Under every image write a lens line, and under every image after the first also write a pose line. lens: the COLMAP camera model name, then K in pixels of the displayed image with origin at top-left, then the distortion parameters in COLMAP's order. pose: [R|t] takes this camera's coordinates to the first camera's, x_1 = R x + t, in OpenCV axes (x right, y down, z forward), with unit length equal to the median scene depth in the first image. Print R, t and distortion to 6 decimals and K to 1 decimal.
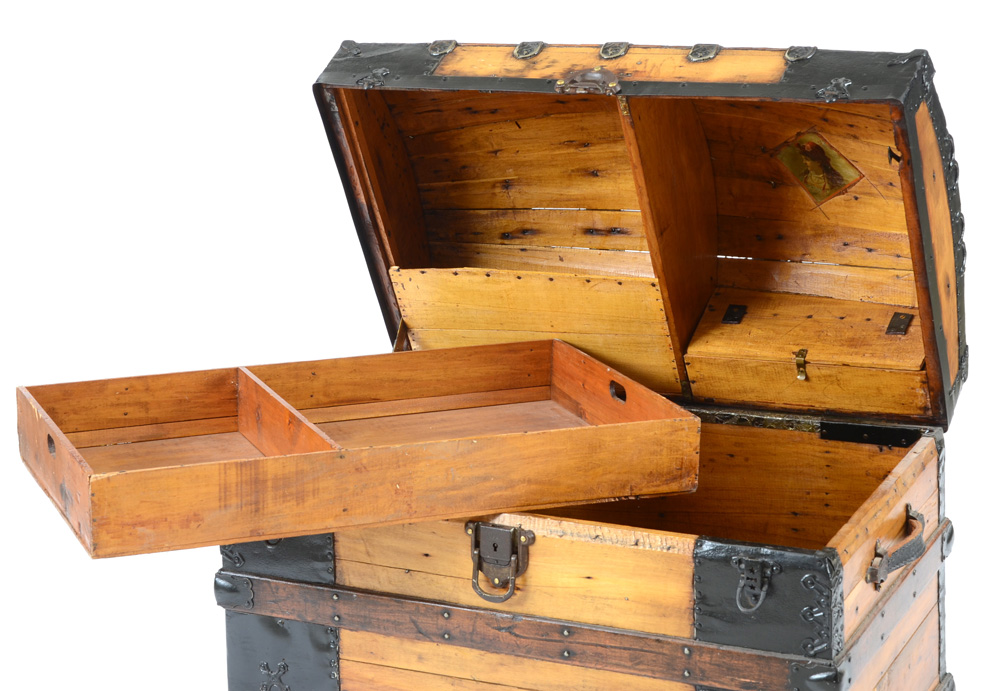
lens RADIAL K [[2276.4, 0, 487.6], [0, 2276.4, 327.2], [0, 0, 1]] dist [0.401981, 0.000000]
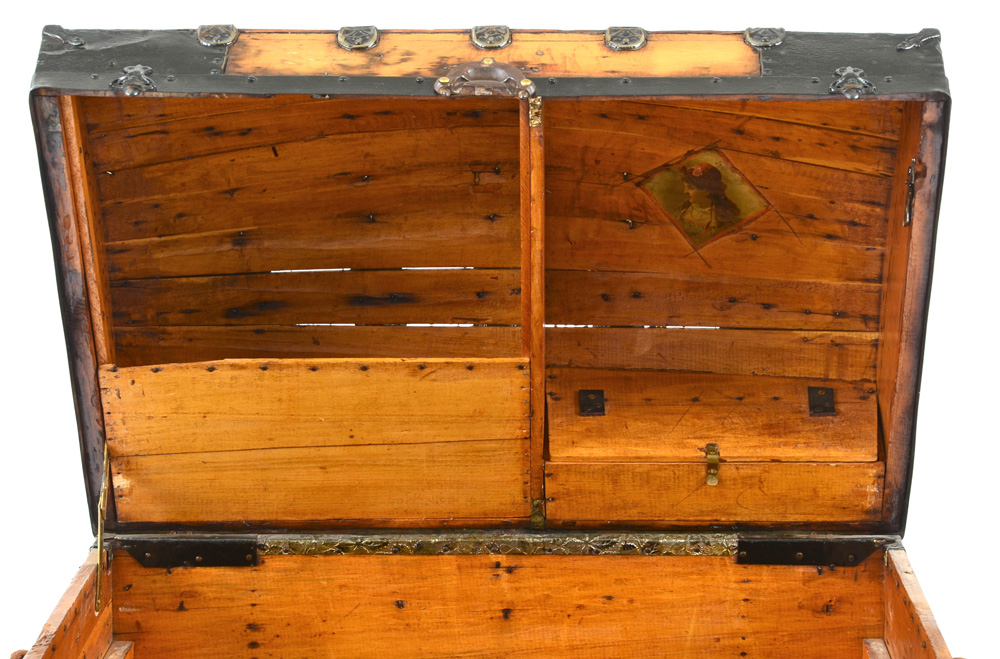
lens RADIAL K [[2585.7, 0, 513.8], [0, 2585.7, 321.4], [0, 0, 1]] dist [0.574382, 0.000000]
pose [[0.911860, -0.049547, 0.407500, -0.261068], [0.066472, 0.997410, -0.027472, -0.010930], [-0.405084, 0.052138, 0.912792, 0.264440]]
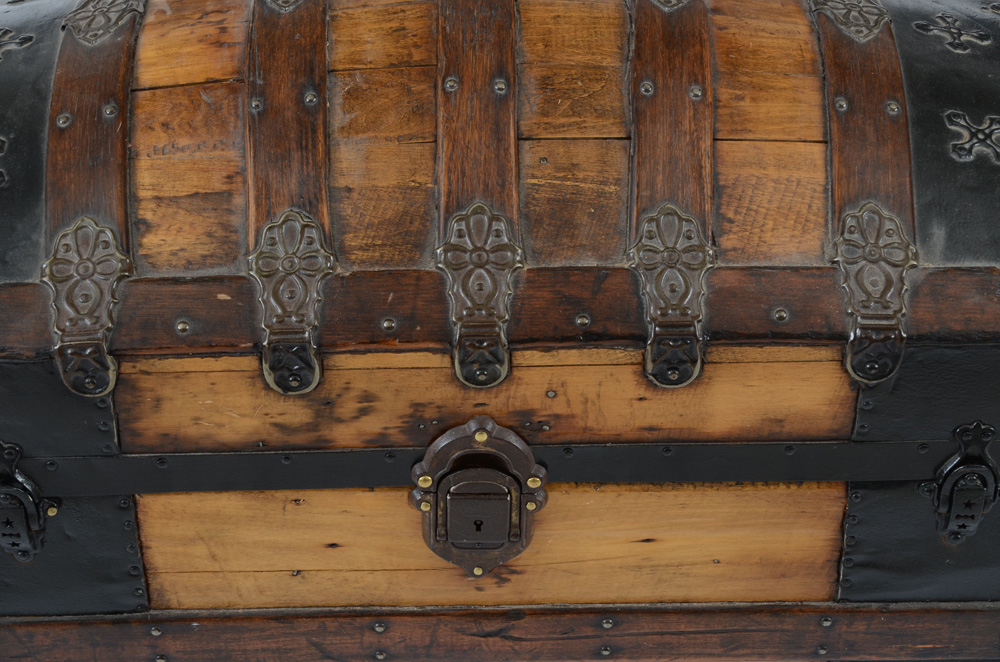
lens RADIAL K [[1909.7, 0, 498.3], [0, 1909.7, 336.0], [0, 0, 1]] dist [0.307820, 0.000000]
pose [[0.902077, -0.241443, 0.357719, -0.133199], [0.093608, 0.918596, 0.383952, -0.112569], [-0.421302, -0.312869, 0.851245, 0.550776]]
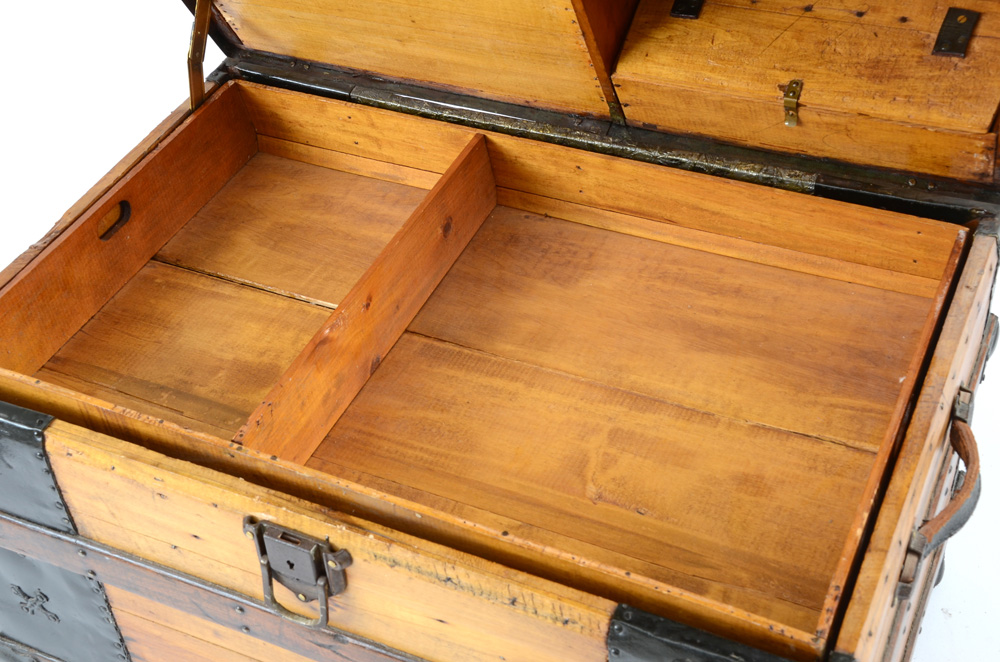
lens RADIAL K [[1447.4, 0, 497.5], [0, 1447.4, 332.5], [0, 0, 1]] dist [0.186915, 0.000000]
pose [[0.998808, -0.034964, -0.034070, 0.066949], [0.047142, 0.872091, 0.487067, -0.132792], [0.012682, -0.488092, 0.872700, 0.616208]]
